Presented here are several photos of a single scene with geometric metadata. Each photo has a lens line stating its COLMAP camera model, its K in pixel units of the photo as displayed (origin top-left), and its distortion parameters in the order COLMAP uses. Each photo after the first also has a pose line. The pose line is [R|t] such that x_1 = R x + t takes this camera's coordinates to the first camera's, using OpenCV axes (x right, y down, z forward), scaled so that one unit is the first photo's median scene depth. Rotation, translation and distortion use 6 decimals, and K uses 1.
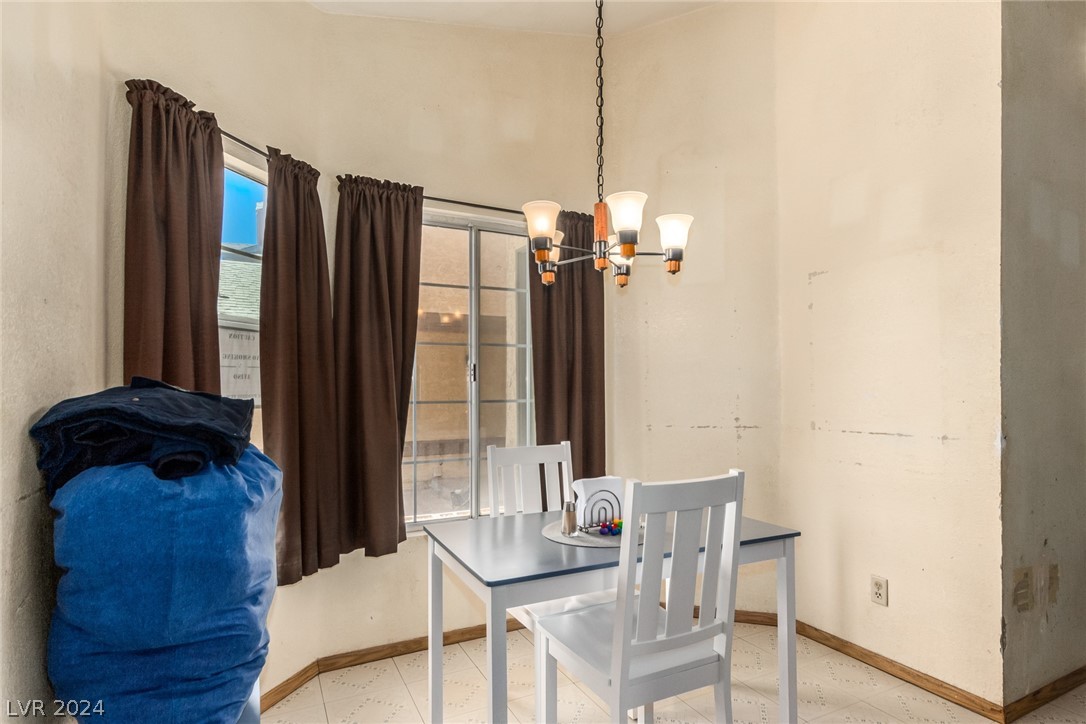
lens RADIAL K [[572.7, 0, 556.9], [0, 572.7, 388.7], [0, 0, 1]] dist [0.012058, -0.000016]
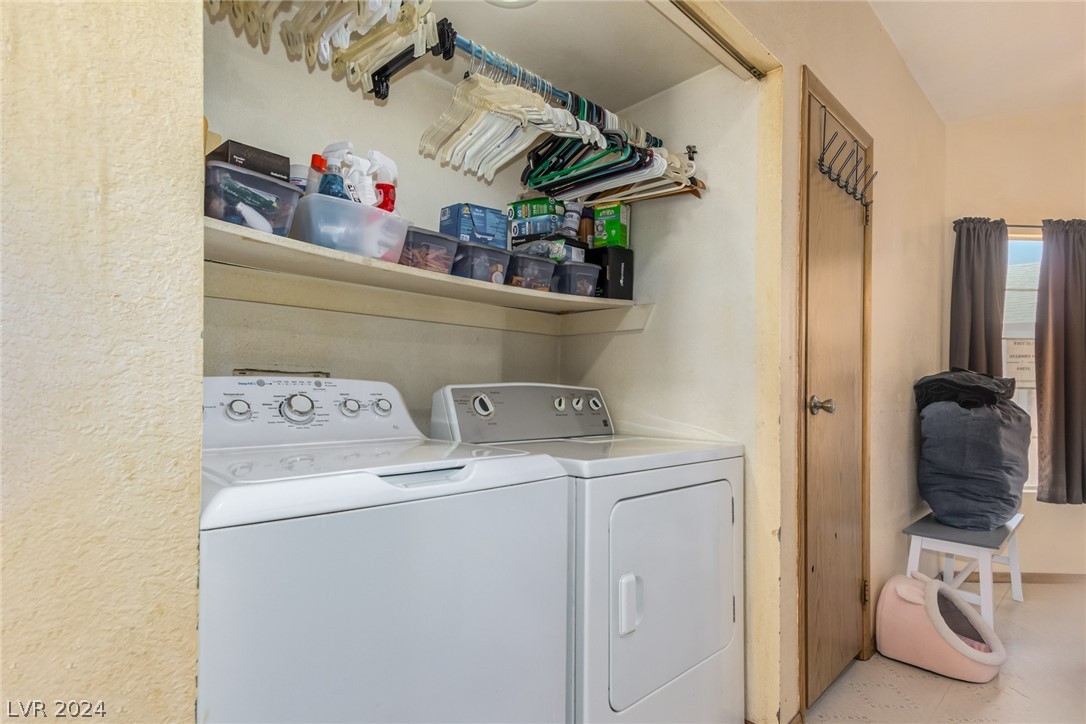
lens RADIAL K [[572.7, 0, 543.2], [0, 572.7, 386.5], [0, 0, 1]] dist [0.012058, -0.000016]
pose [[0.299645, 0.005584, -0.954035, 1.095026], [-0.012465, 0.999920, 0.001937, 0.082466], [0.953969, 0.011312, 0.299690, -1.404839]]
